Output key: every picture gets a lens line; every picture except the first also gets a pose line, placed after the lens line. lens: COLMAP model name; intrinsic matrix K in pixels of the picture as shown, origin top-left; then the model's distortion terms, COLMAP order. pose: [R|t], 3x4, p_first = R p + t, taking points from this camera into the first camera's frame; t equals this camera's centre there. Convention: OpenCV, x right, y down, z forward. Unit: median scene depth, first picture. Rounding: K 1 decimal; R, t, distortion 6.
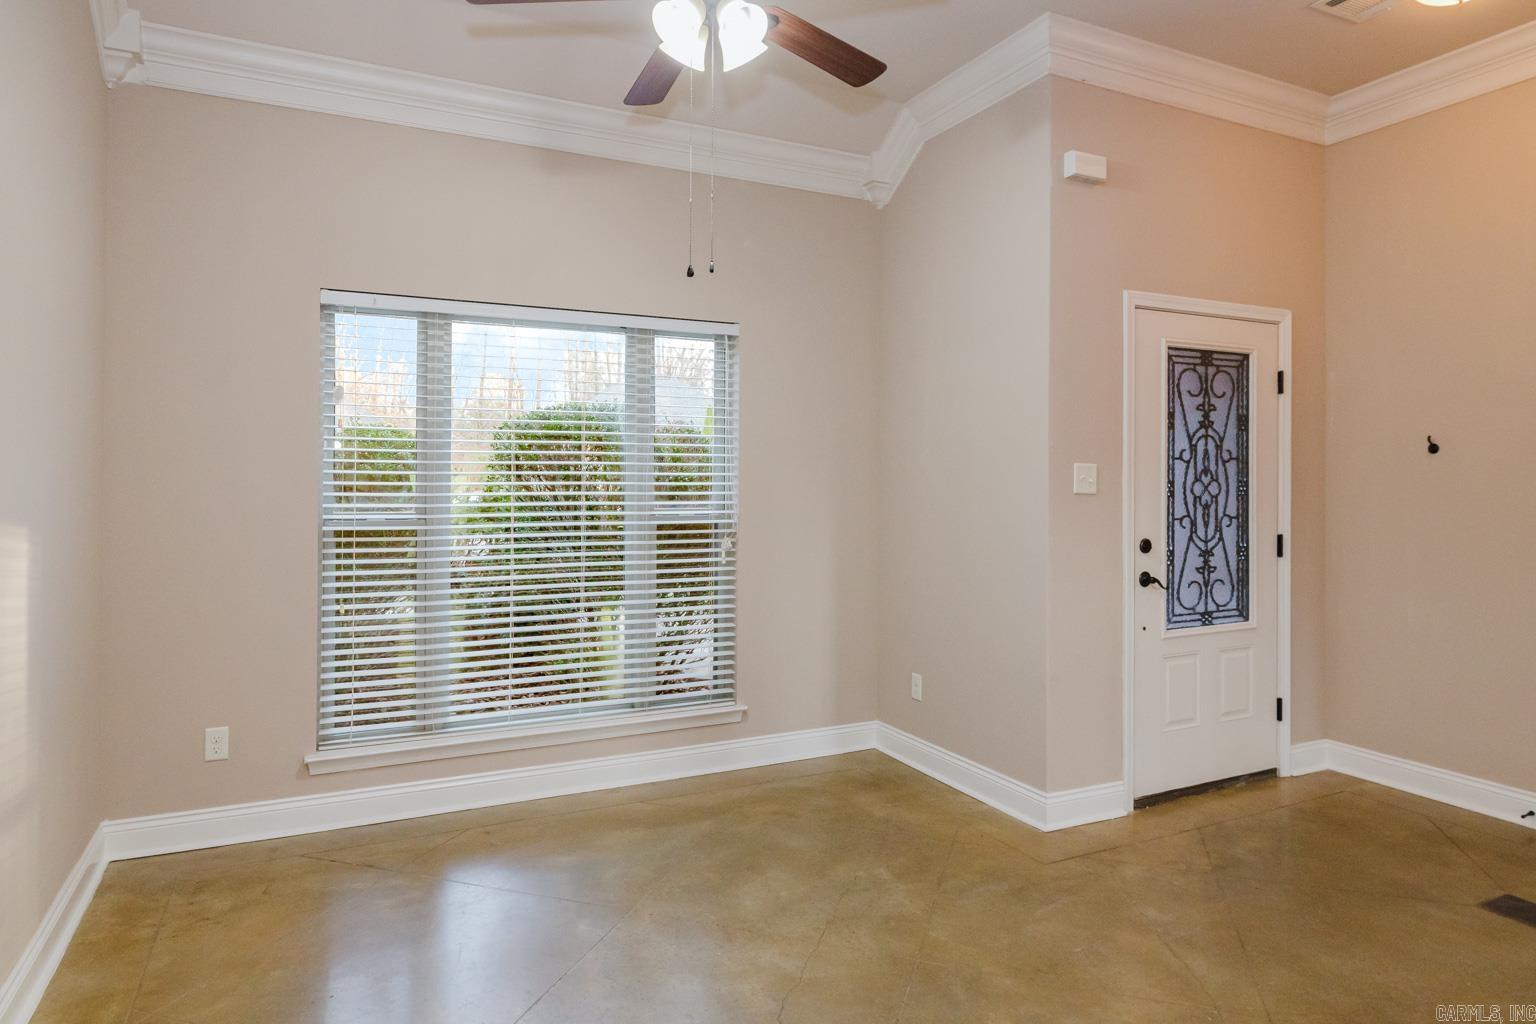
lens RADIAL K [[914.7, 0, 767.4], [0, 914.7, 467.1], [0, 0, 1]] dist [-0.019769, 0.000633]
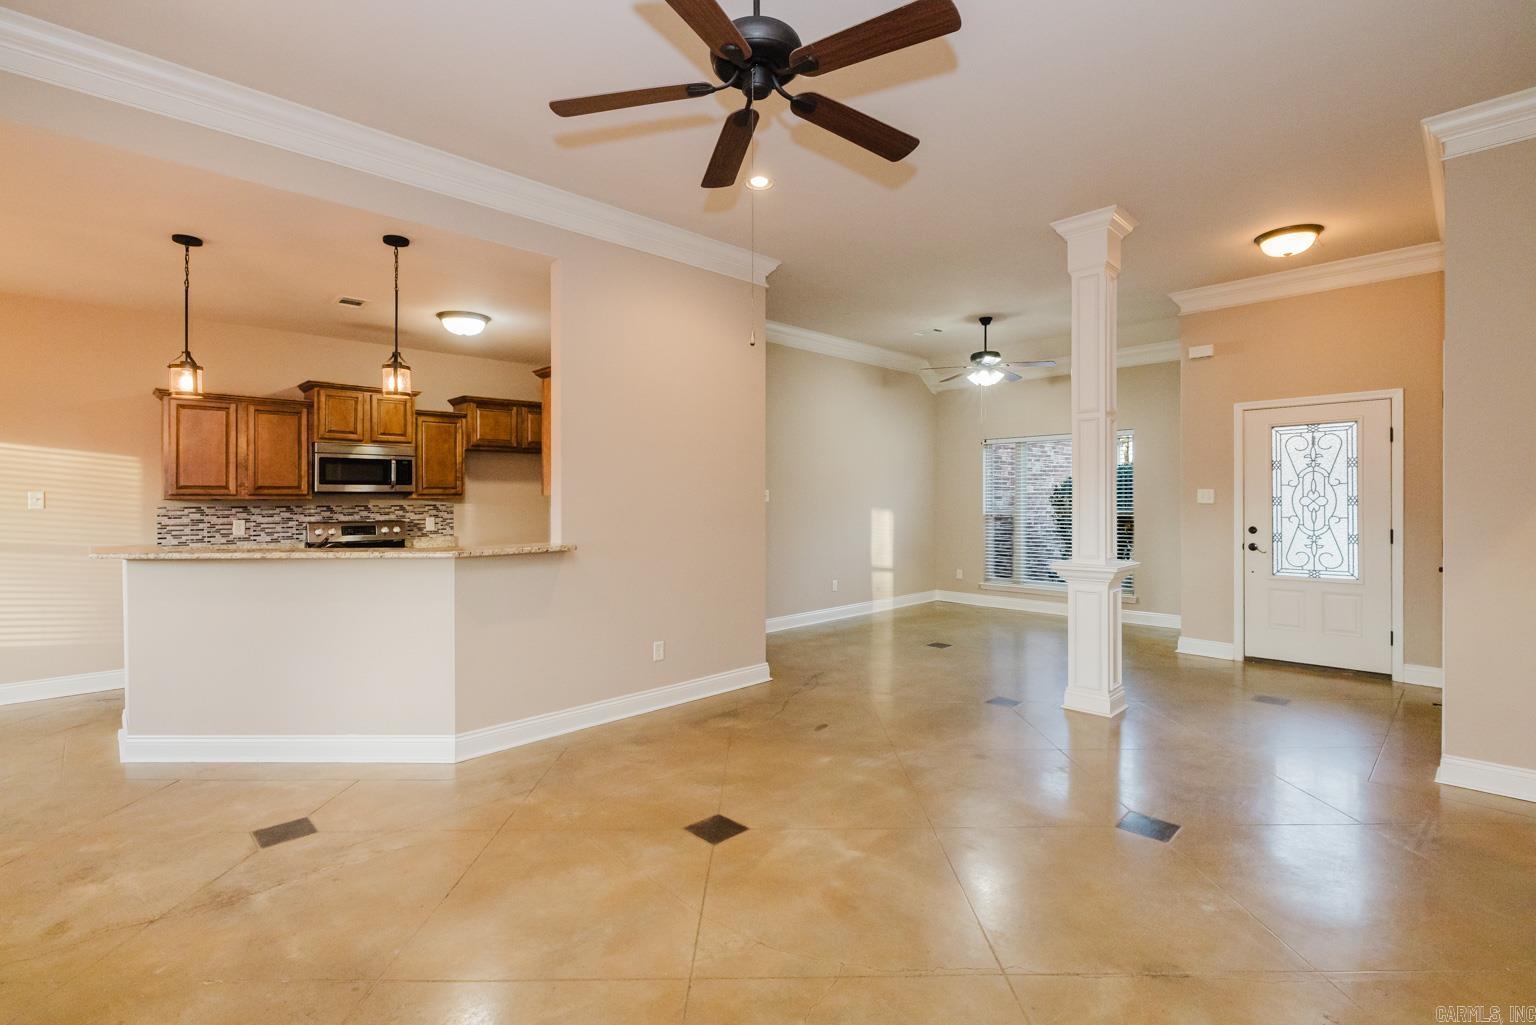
lens RADIAL K [[701.1, 0, 770.3], [0, 701.1, 496.7], [0, 0, 1]] dist [-0.009973, 0.001033]
pose [[0.310427, -0.007647, -0.950566, 1.442161], [0.015695, 0.999873, -0.002919, 0.002014], [0.950468, -0.014013, 0.310508, -0.438450]]
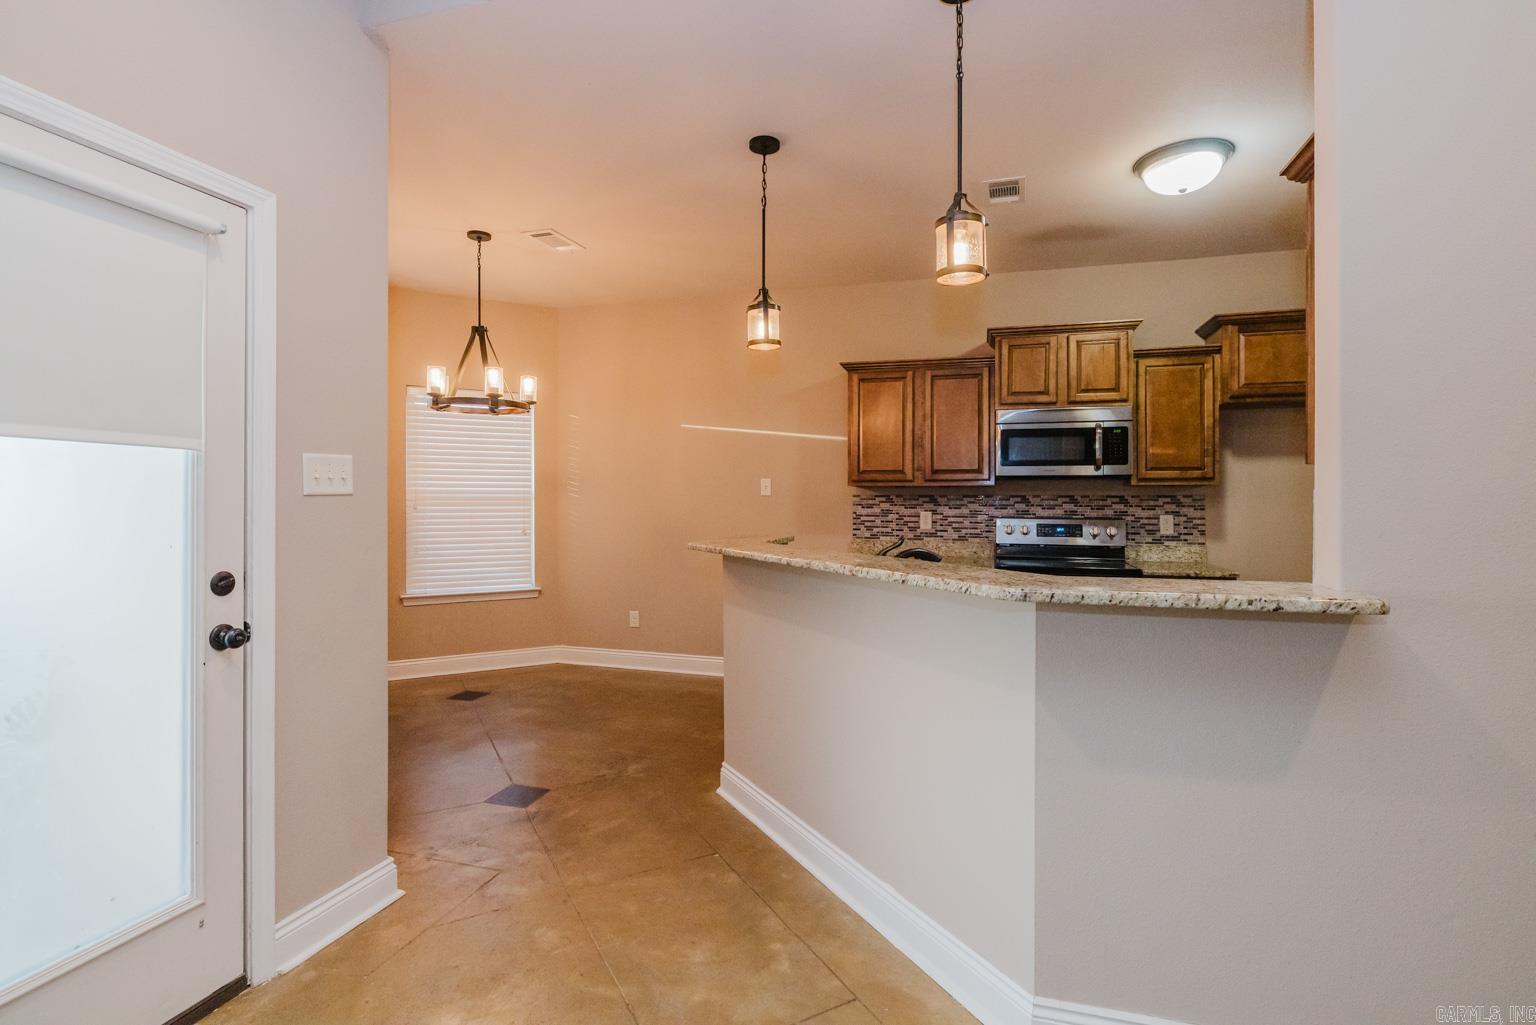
lens RADIAL K [[737.0, 0, 779.0], [0, 737.0, 500.9], [0, 0, 1]] dist [0.000446, -0.002058]
pose [[-0.675529, -0.001334, -0.737332, 0.869065], [0.002276, 0.999990, -0.003894, 0.014401], [0.737329, -0.004309, -0.675520, -0.362469]]
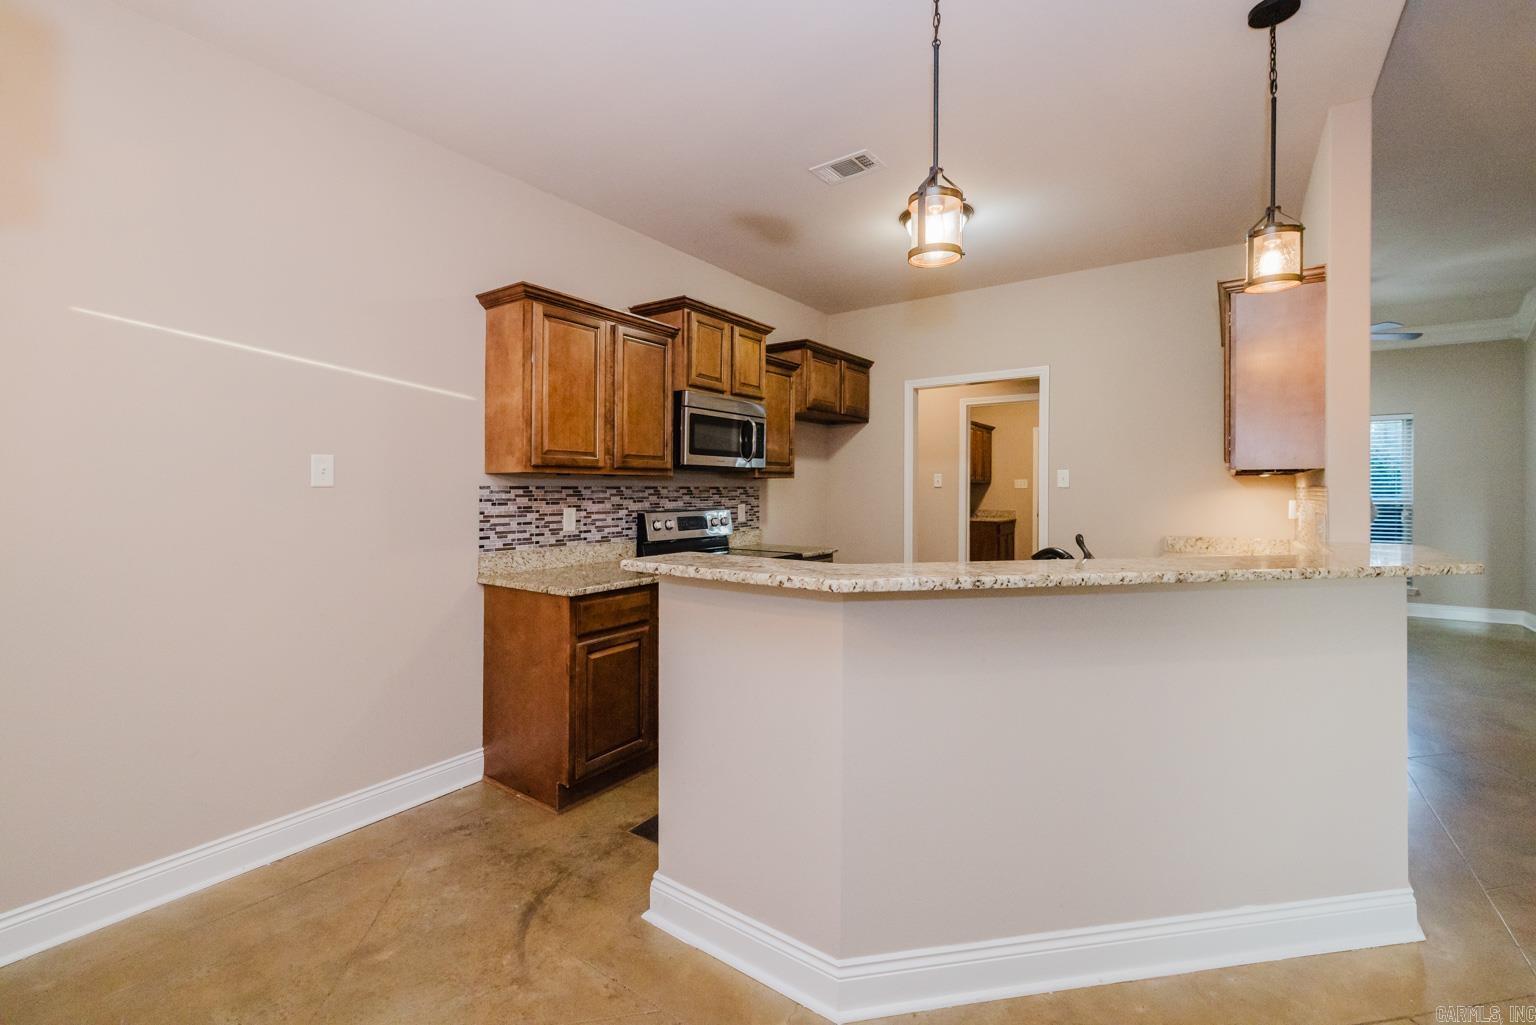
lens RADIAL K [[651.9, 0, 760.7], [0, 651.9, 491.4], [0, 0, 1]] dist [0.000861, -0.000783]
pose [[0.474388, -0.001300, -0.880315, 0.643392], [0.010723, 0.999933, 0.004302, 0.006131], [0.880251, -0.011481, 0.474370, -1.191697]]
